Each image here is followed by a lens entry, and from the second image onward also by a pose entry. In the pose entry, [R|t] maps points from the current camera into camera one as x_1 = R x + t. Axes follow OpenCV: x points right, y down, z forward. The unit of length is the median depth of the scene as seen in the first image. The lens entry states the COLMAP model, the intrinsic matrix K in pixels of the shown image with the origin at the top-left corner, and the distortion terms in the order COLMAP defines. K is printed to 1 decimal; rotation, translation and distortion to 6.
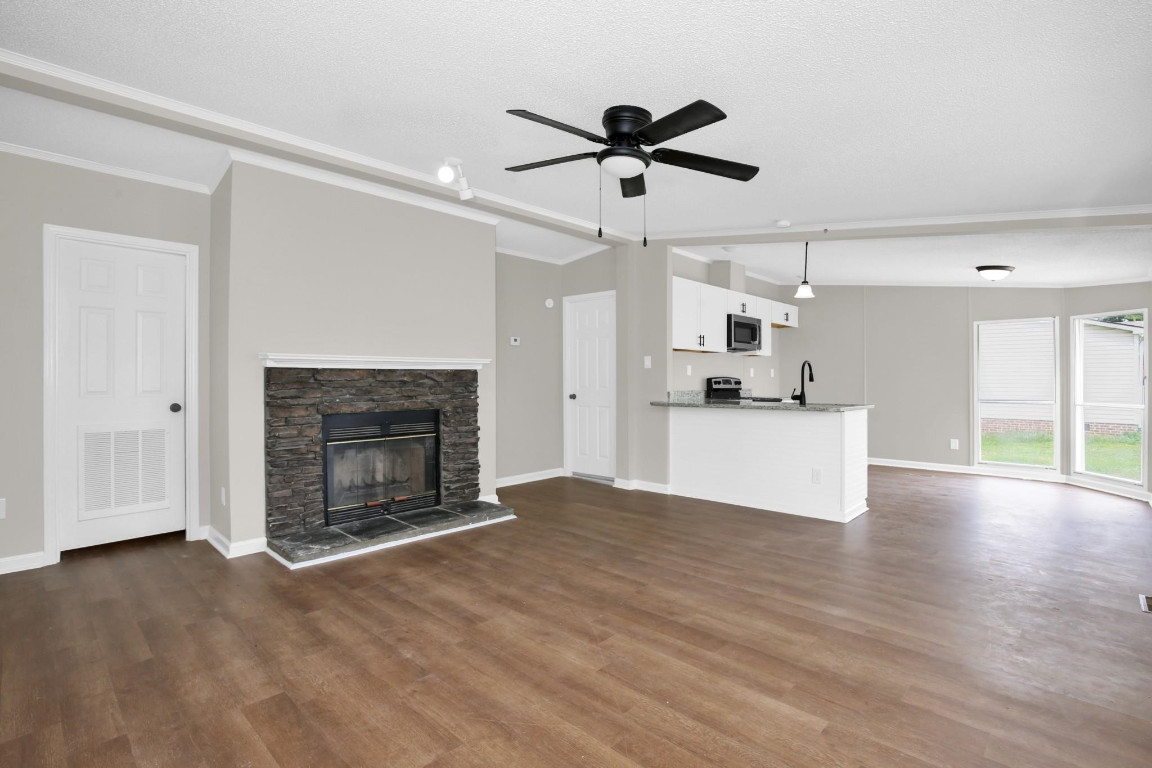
lens RADIAL K [[560.4, 0, 568.3], [0, 560.4, 381.6], [0, 0, 1]] dist [-0.021944, -0.001230]
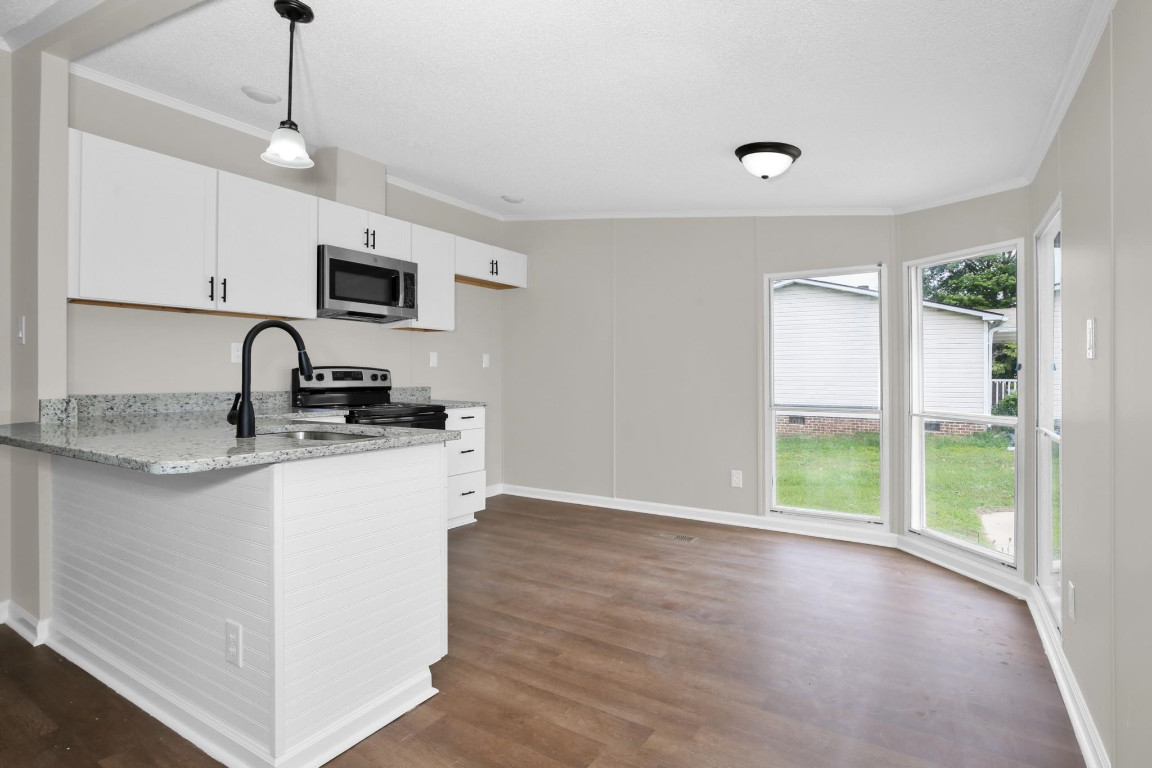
lens RADIAL K [[584.1, 0, 572.4], [0, 584.1, 377.9], [0, 0, 1]] dist [-0.030337, 0.001140]
pose [[0.981956, -0.001626, 0.189104, 0.610754], [0.000484, 0.999981, 0.006088, -0.000511], [-0.189111, -0.005887, 0.981938, 0.628003]]
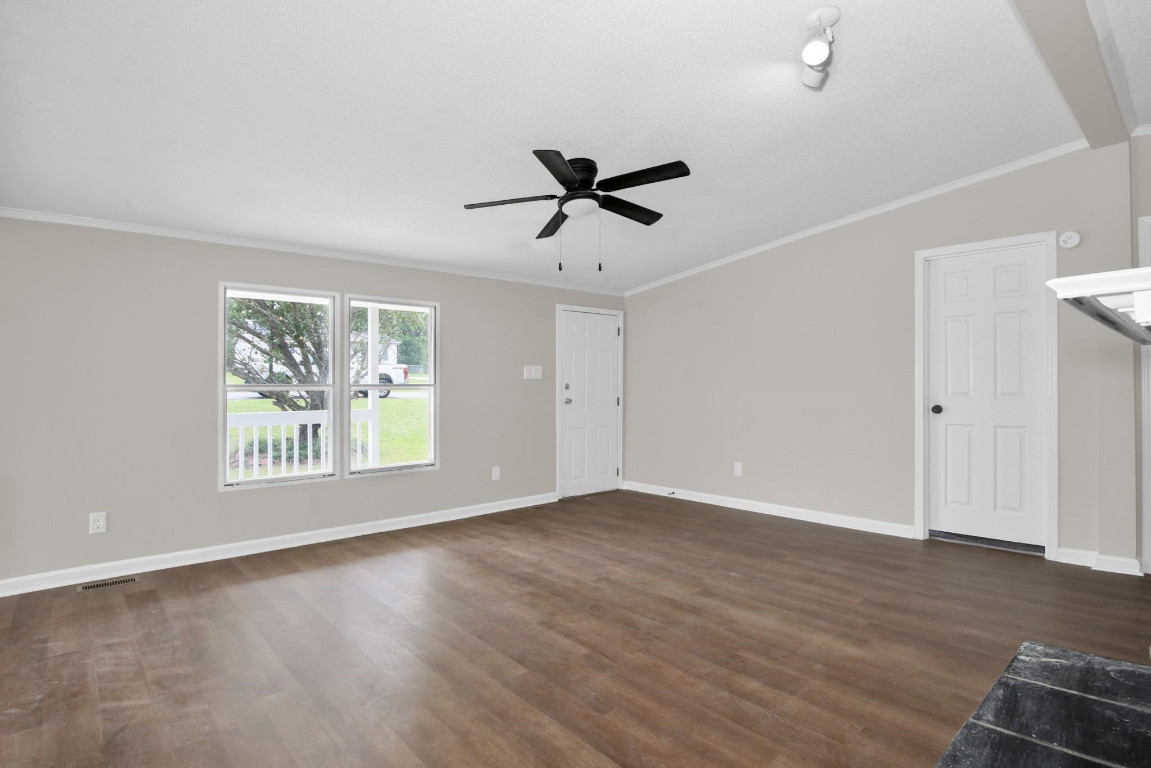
lens RADIAL K [[583.6, 0, 571.9], [0, 583.6, 377.9], [0, 0, 1]] dist [-0.030337, 0.001140]
pose [[-0.997748, 0.011503, 0.066077, 0.015607], [0.010996, 0.999907, -0.008023, -0.011145], [-0.066163, -0.007278, -0.997782, 1.319543]]
